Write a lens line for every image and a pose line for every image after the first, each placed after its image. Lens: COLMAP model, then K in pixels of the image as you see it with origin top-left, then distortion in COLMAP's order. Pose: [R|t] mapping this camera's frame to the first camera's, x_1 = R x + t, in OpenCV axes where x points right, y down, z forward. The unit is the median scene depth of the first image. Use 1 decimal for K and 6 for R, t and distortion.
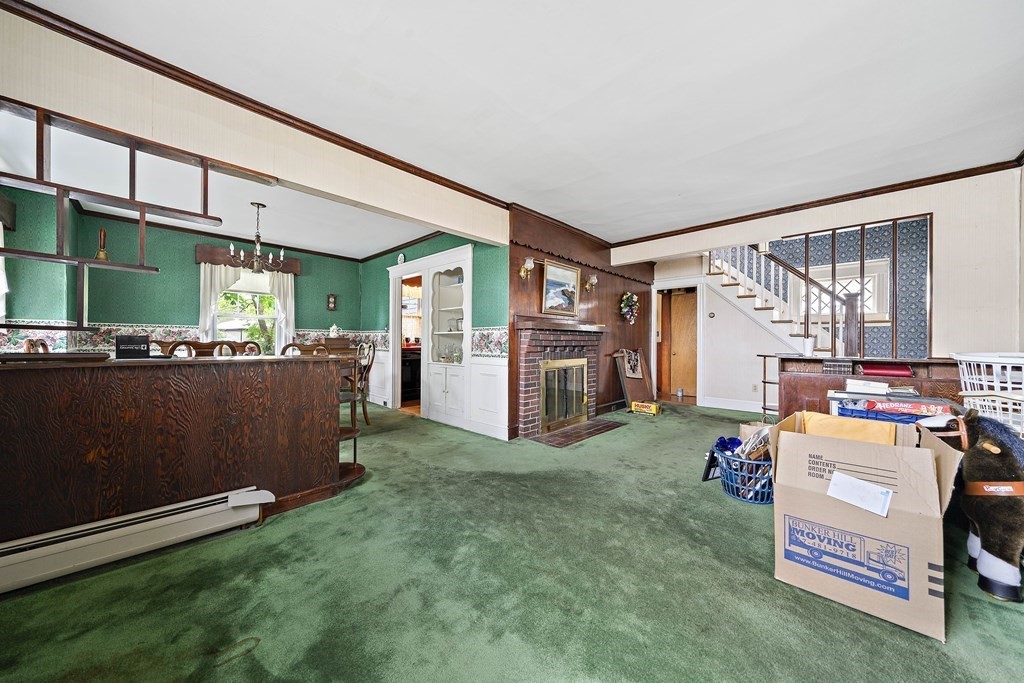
lens RADIAL K [[350.5, 0, 515.7], [0, 350.5, 341.8], [0, 0, 1]] dist [-0.006217, 0.000988]
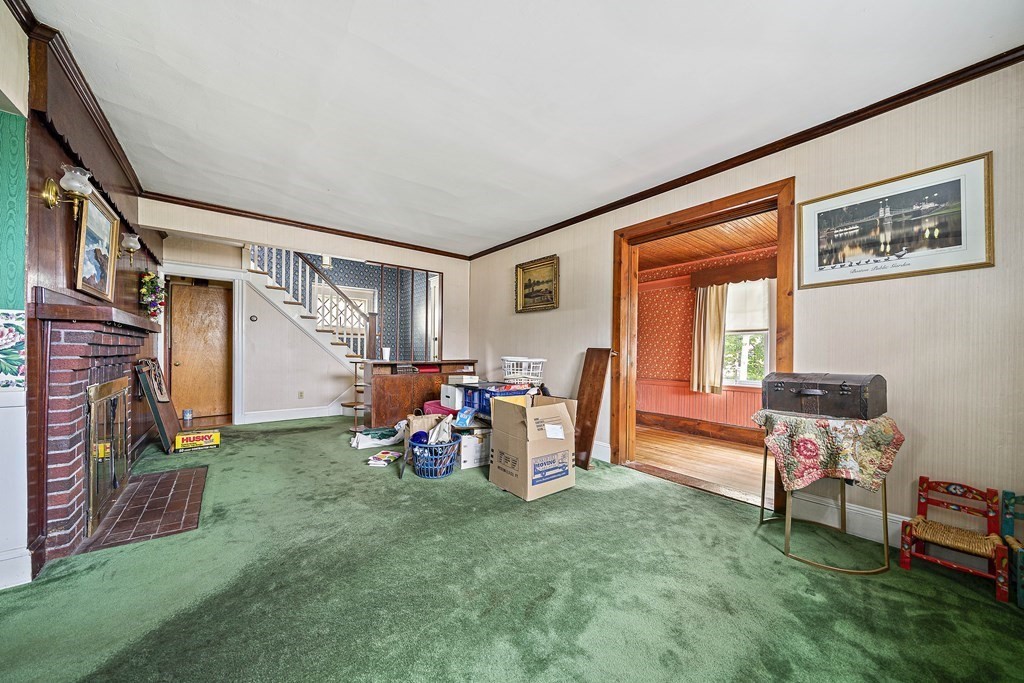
lens RADIAL K [[350.5, 0, 518.2], [0, 350.5, 354.9], [0, 0, 1]] dist [-0.006217, 0.000988]
pose [[0.133011, -0.010753, 0.991056, -0.377480], [-0.009562, 0.999881, 0.012132, -0.002536], [-0.991068, -0.011090, 0.132892, 0.382811]]
